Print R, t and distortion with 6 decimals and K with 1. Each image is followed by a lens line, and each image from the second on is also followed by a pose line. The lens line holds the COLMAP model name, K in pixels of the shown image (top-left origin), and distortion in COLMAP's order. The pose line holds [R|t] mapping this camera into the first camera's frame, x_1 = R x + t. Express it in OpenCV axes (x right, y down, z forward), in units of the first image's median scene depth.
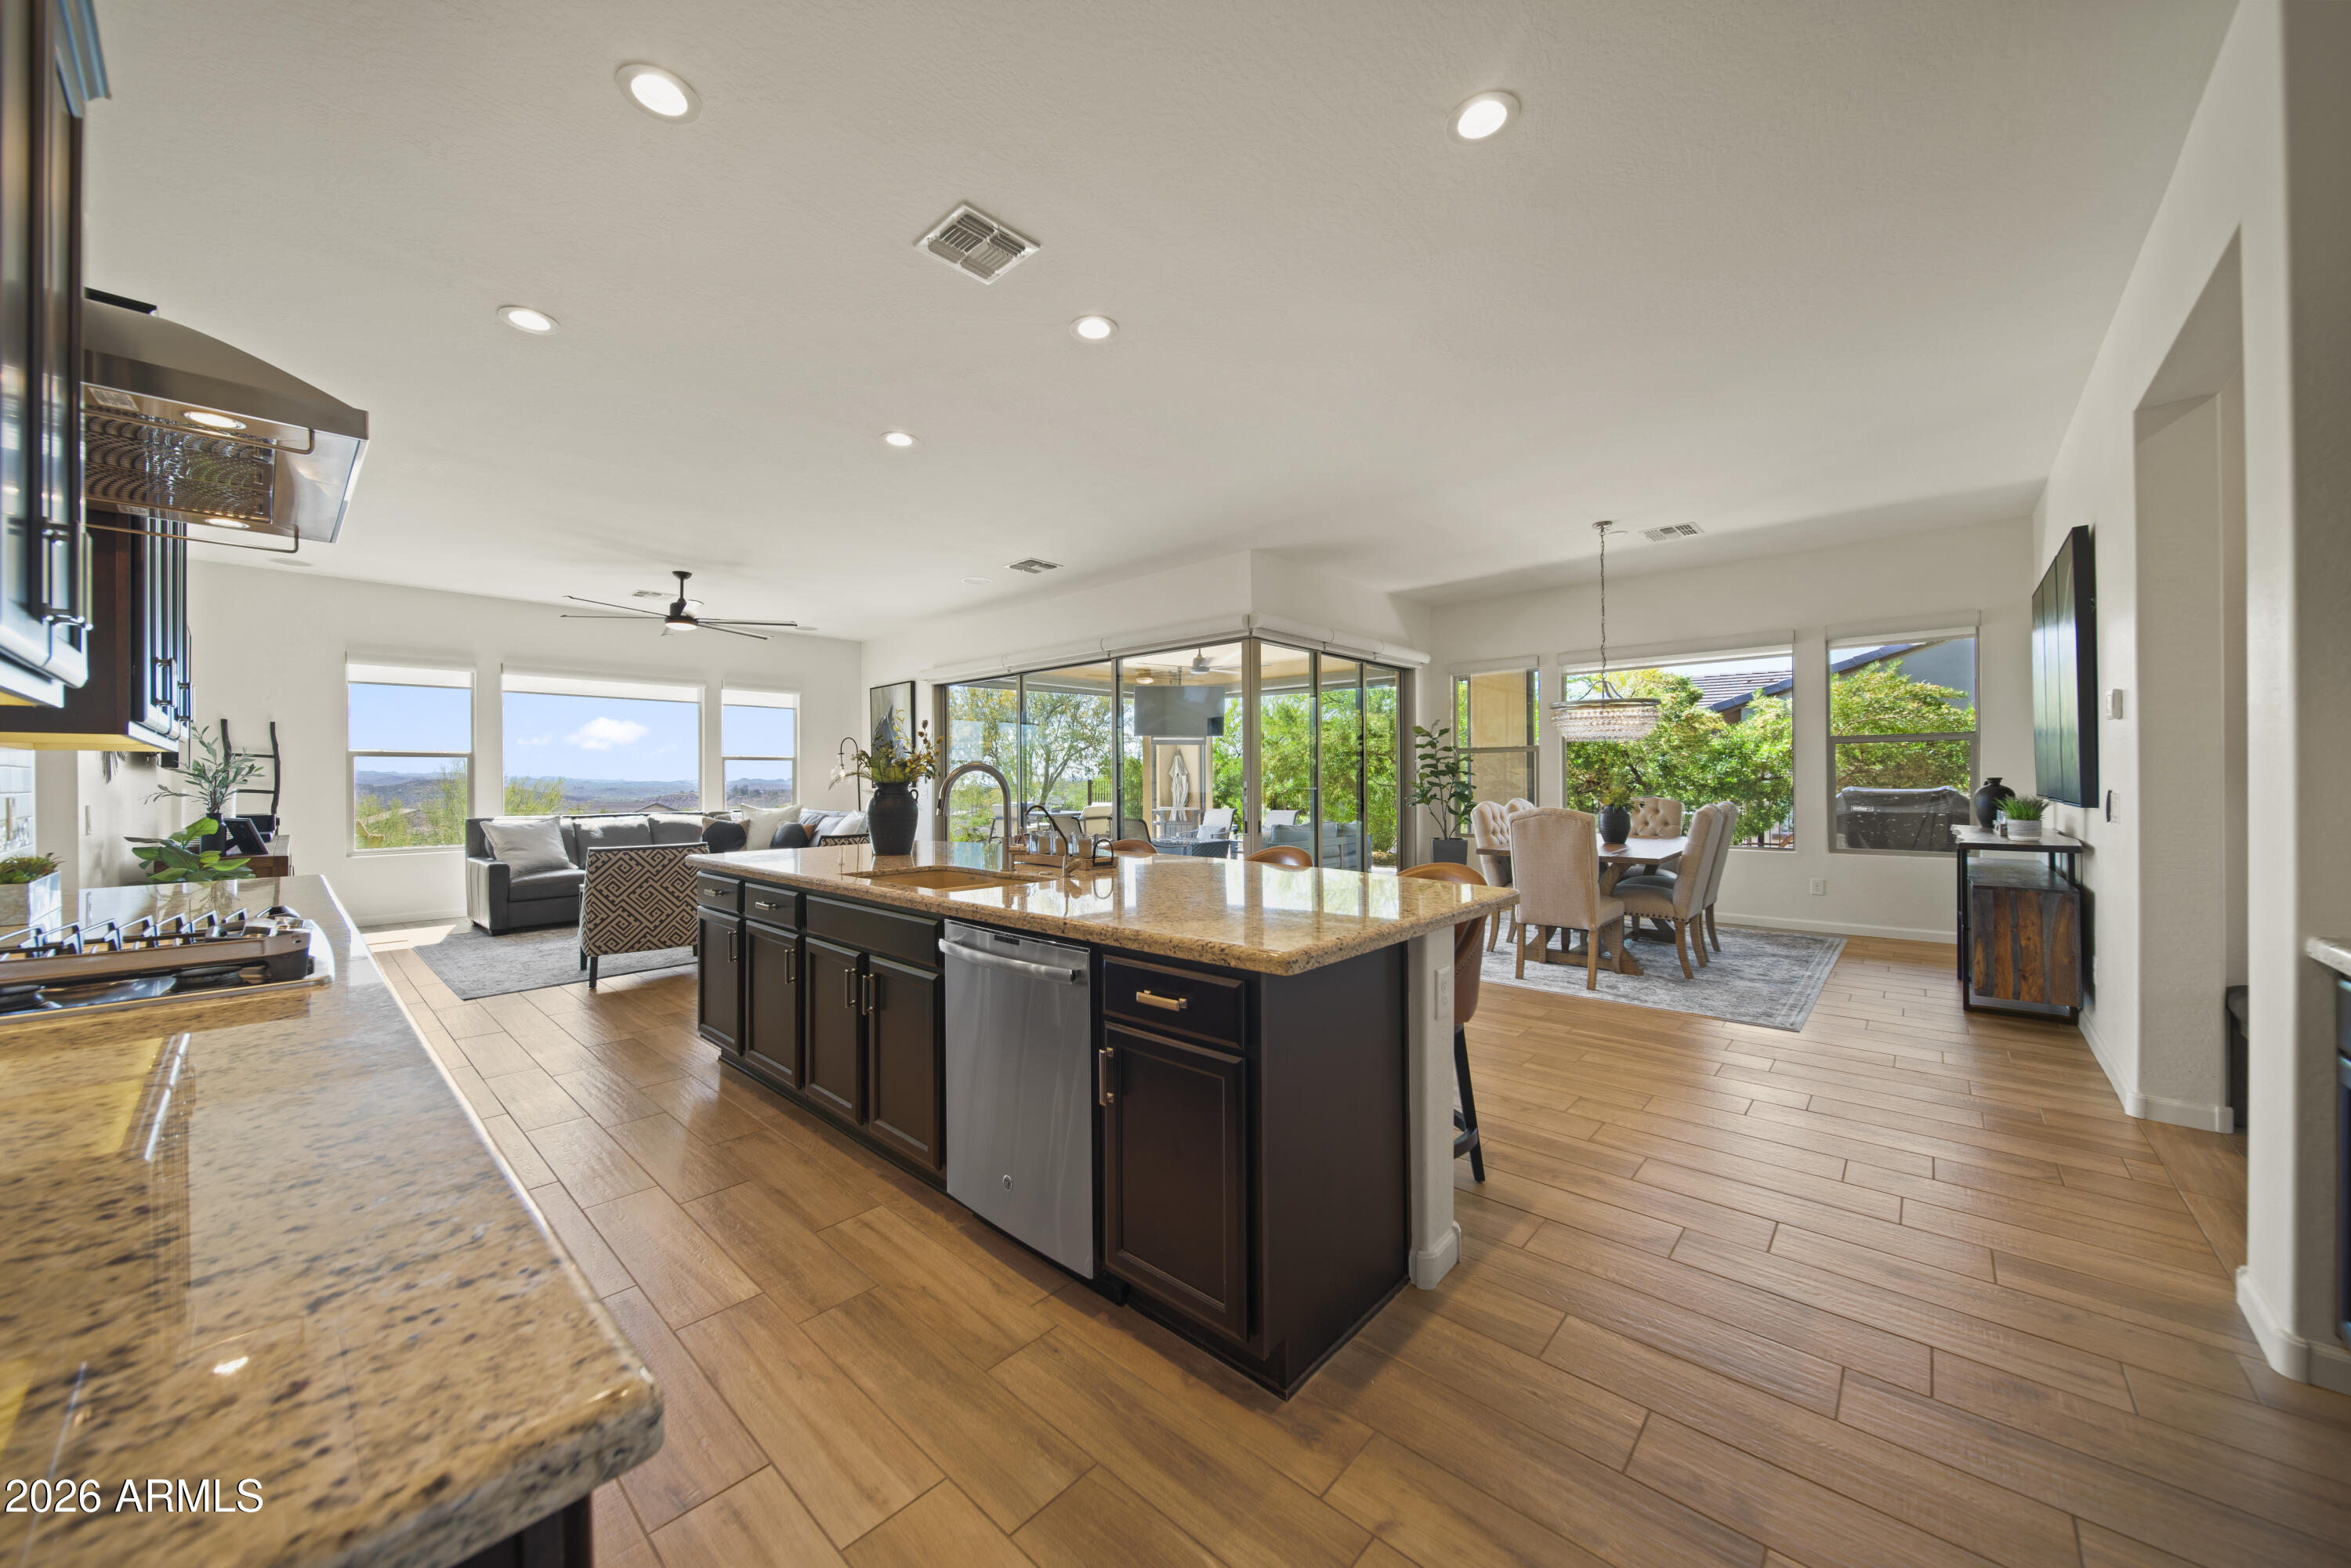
lens RADIAL K [[839.7, 0, 1175.5], [0, 839.7, 784.0], [0, 0, 1]] dist [-0.011065, -0.000078]
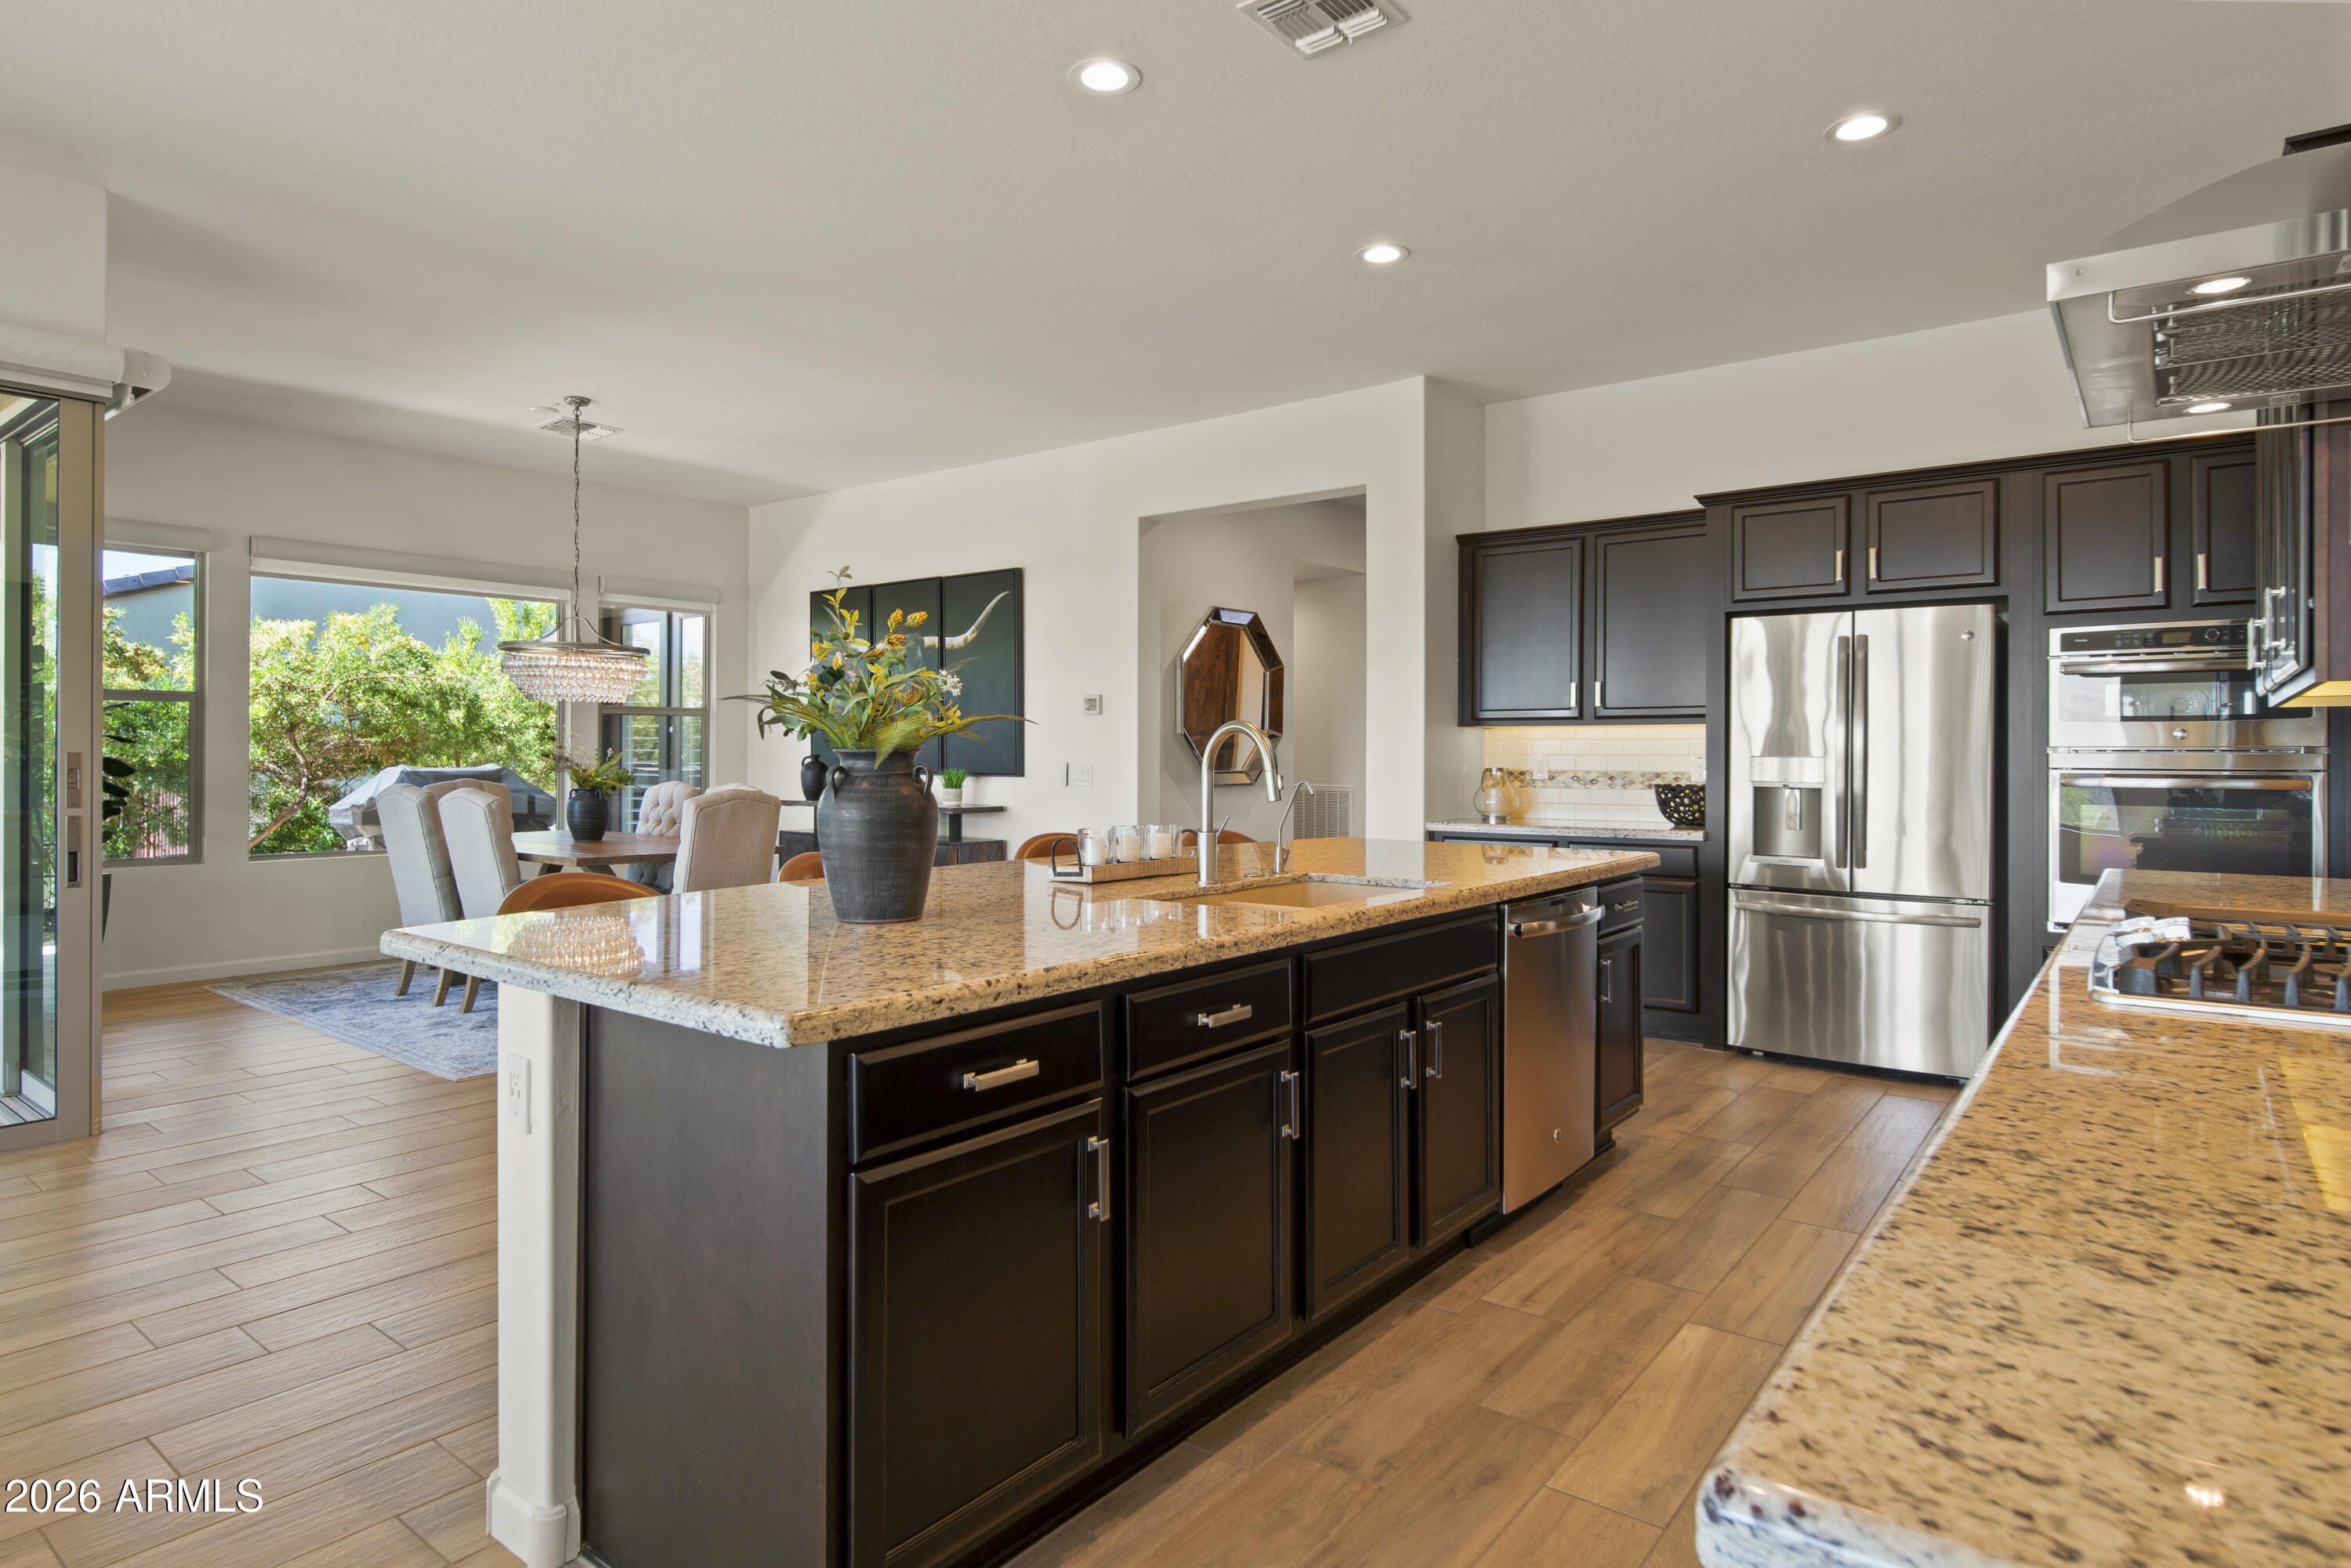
lens RADIAL K [[1274.5, 0, 1177.0], [0, 1274.5, 750.5], [0, 0, 1]] dist [0.007375, 0.000486]
pose [[-0.076453, 0.008161, 0.997040, -0.440187], [0.003568, 0.999962, -0.007911, 0.000971], [-0.997067, 0.002953, -0.076479, 0.397797]]
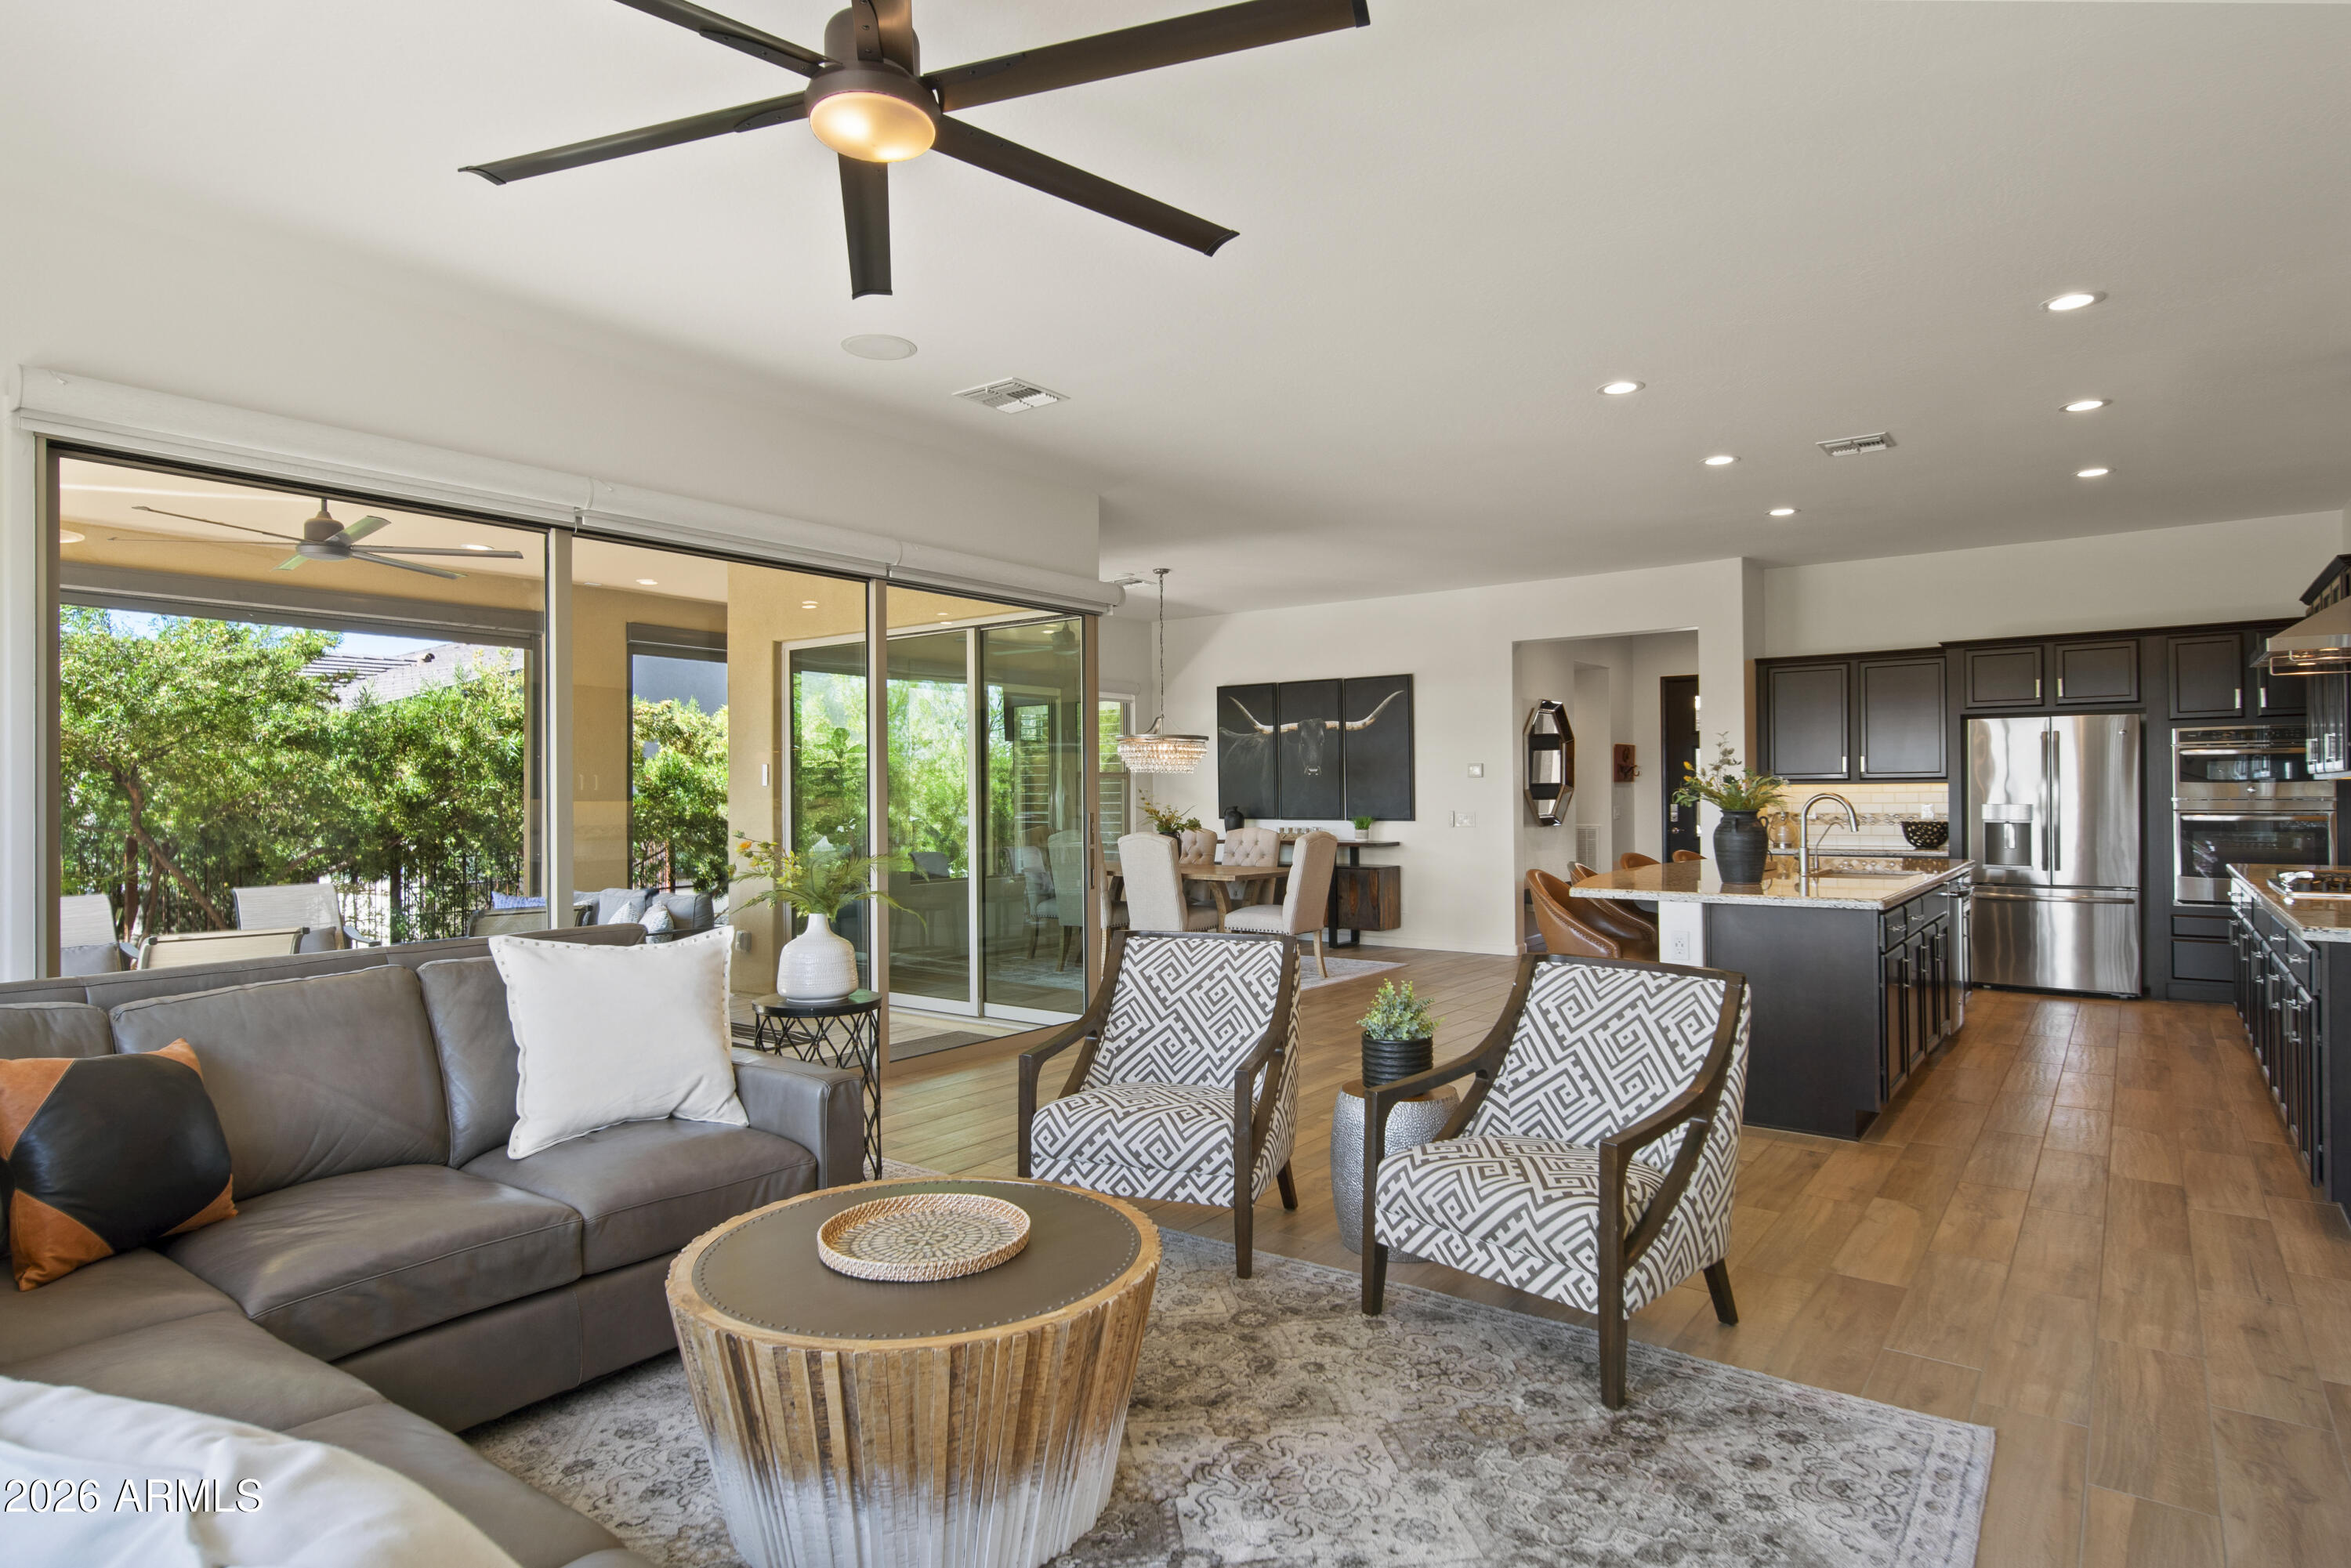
lens RADIAL K [[1241.7, 0, 1175.5], [0, 1241.7, 784.0], [0, 0, 1]] dist [-0.002955, 0.000141]
pose [[-0.095858, 0.015023, 0.995282, -0.753567], [0.013224, 0.999817, -0.013818, -0.010614], [-0.995307, 0.011837, -0.096039, 0.794452]]
